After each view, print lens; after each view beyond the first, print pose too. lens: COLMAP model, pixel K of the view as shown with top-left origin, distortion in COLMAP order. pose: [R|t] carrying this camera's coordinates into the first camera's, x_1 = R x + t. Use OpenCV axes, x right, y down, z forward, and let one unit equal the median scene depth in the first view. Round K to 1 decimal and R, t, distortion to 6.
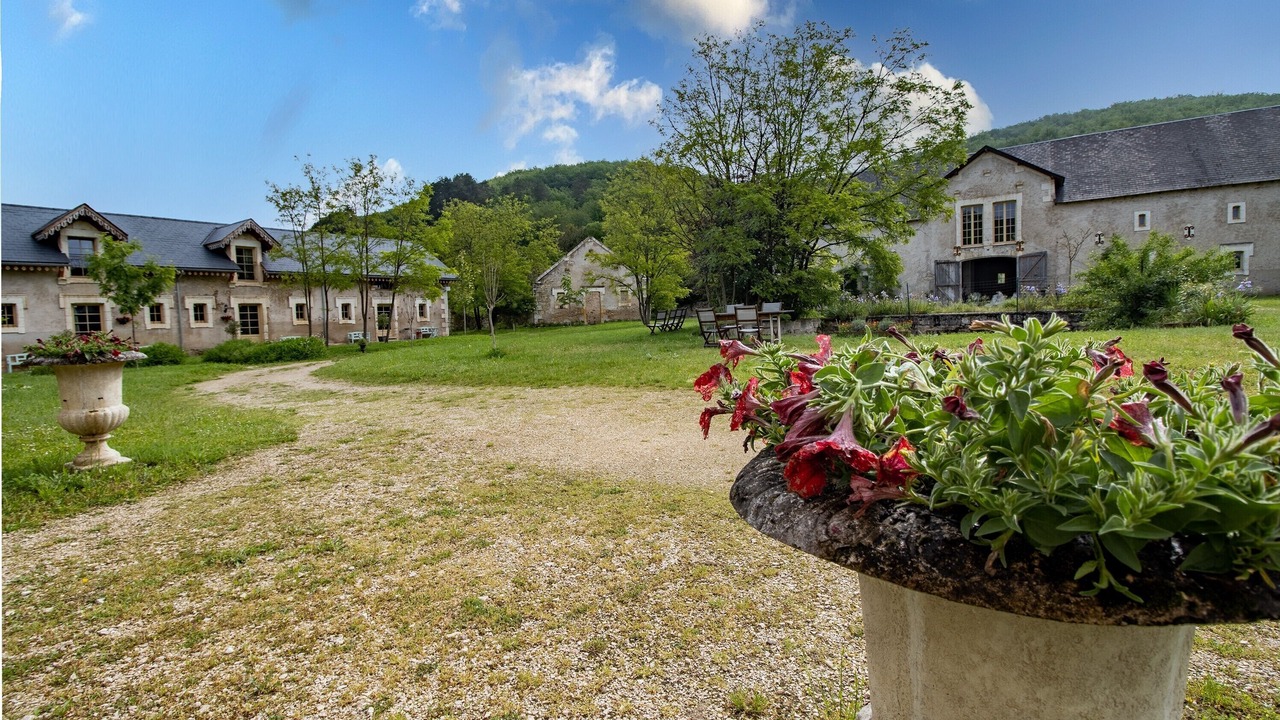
lens RADIAL K [[579.2, 0, 646.3], [0, 579.2, 354.1], [0, 0, 1]] dist [-0.022370, -0.004545]
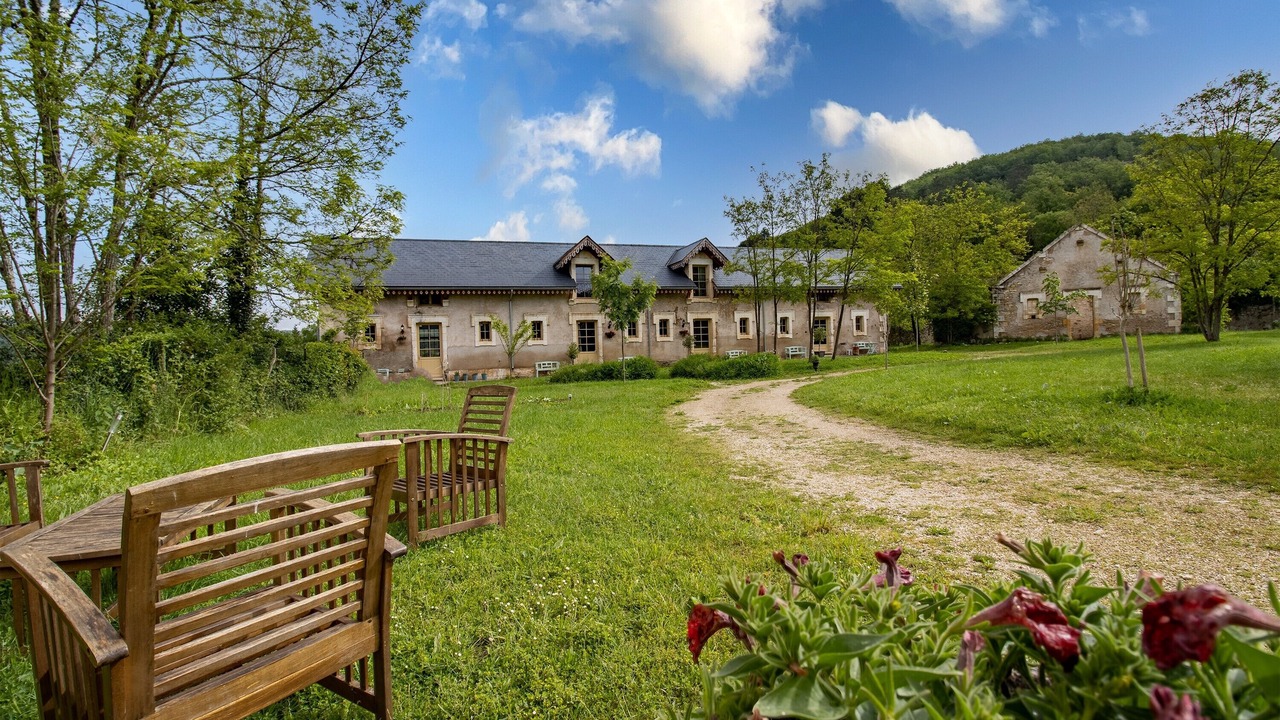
lens RADIAL K [[579.2, 0, 645.9], [0, 579.2, 357.5], [0, 0, 1]] dist [-0.022370, -0.004545]
pose [[0.784153, 0.022329, -0.620165, -0.115943], [-0.032758, 0.999449, -0.005435, -0.008034], [0.619702, 0.024578, 0.784452, 0.104835]]
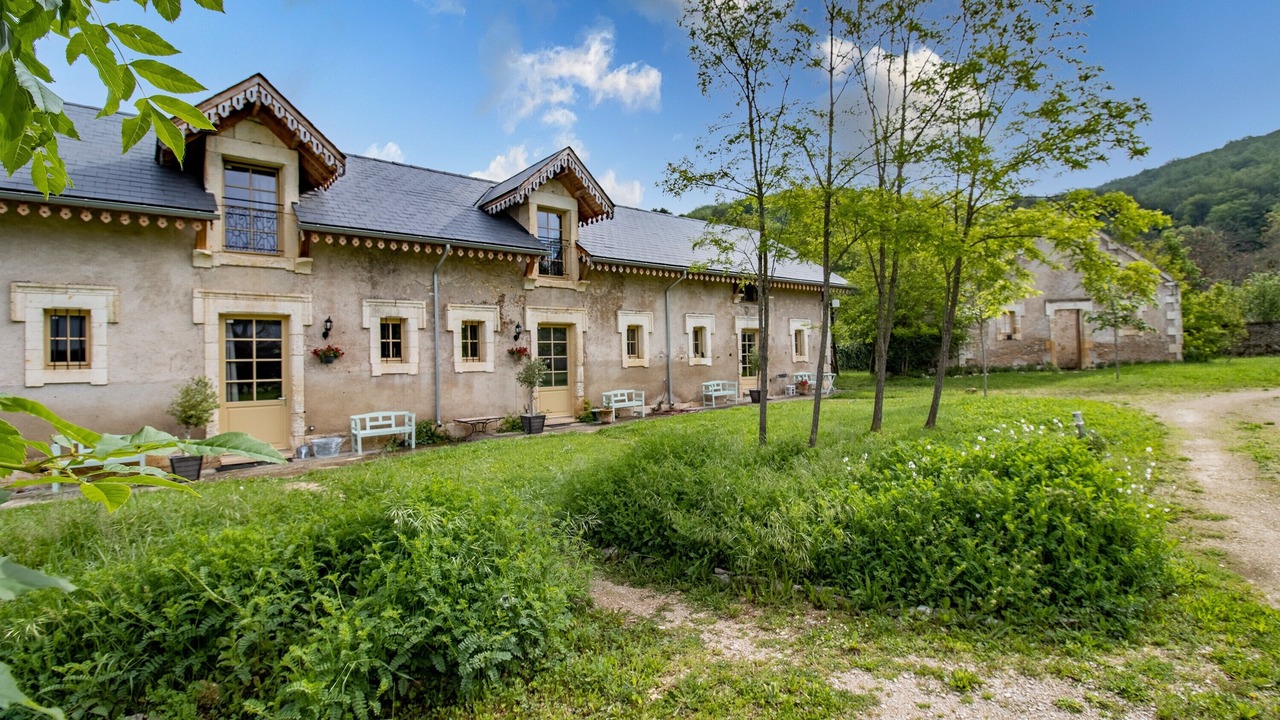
lens RADIAL K [[579.2, 0, 641.9], [0, 579.2, 356.1], [0, 0, 1]] dist [-0.022370, -0.004545]
pose [[0.958441, 0.005363, -0.285242, -0.501436], [-0.023489, 0.997912, -0.060163, -0.033535], [0.284324, 0.064362, 0.956566, 0.572419]]
